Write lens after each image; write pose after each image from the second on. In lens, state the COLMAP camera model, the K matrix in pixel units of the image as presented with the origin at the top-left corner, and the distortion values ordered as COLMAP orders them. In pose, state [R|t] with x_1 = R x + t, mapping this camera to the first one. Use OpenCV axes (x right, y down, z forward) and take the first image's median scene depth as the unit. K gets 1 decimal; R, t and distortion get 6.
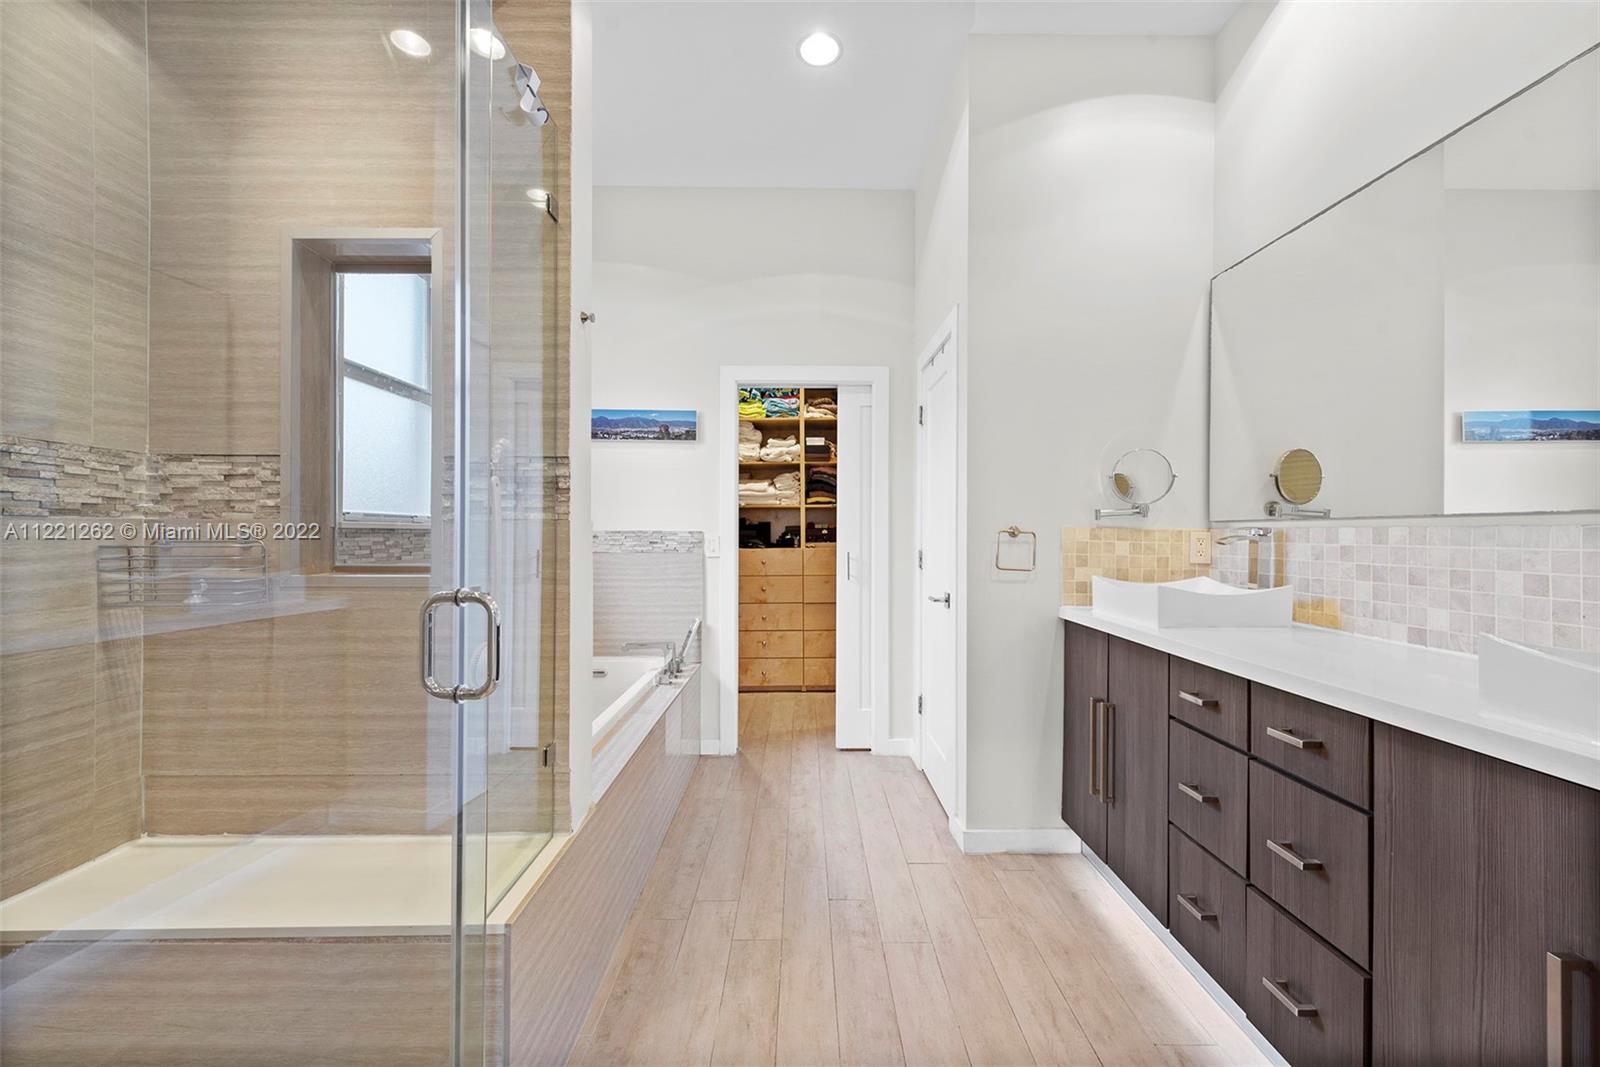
lens RADIAL K [[633.1, 0, 800.8], [0, 633.1, 533.7], [0, 0, 1]] dist [0.018433, -0.001412]
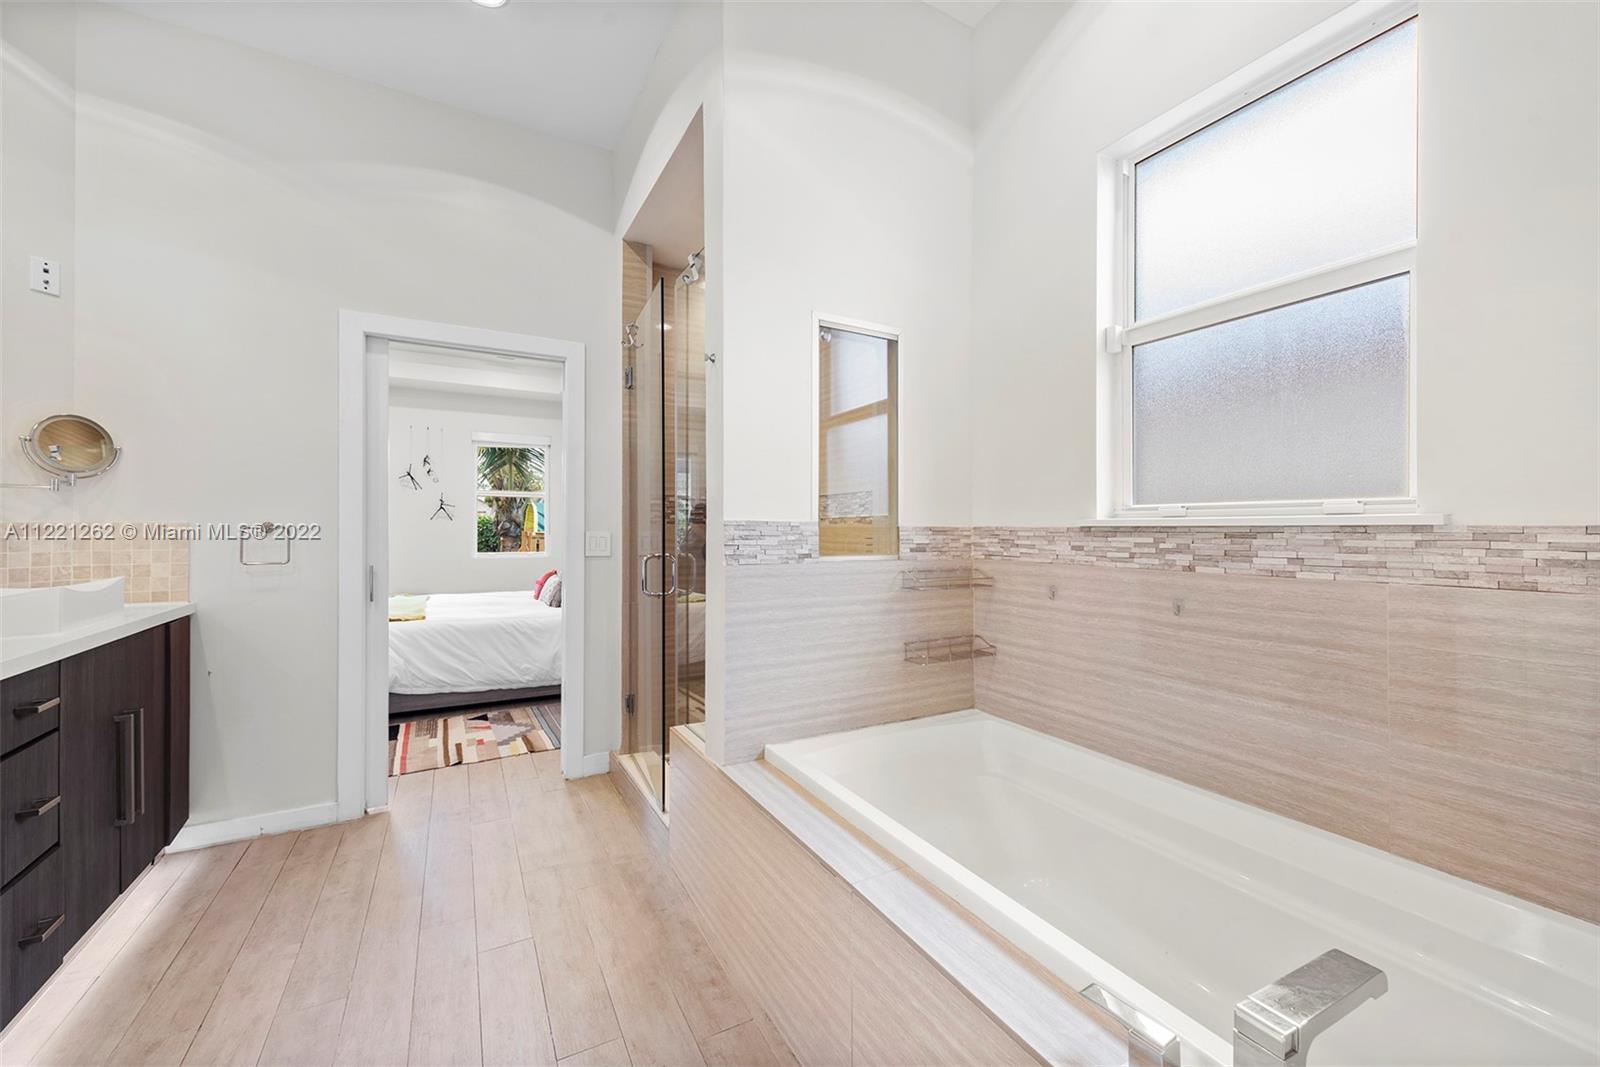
lens RADIAL K [[633.1, 0, 793.6], [0, 633.1, 533.5], [0, 0, 1]] dist [0.018433, -0.001412]
pose [[-0.882227, -0.002211, -0.470819, 0.069168], [-0.004116, 0.999987, 0.003017, 0.000313], [0.470806, 0.004600, -0.882225, 1.479969]]
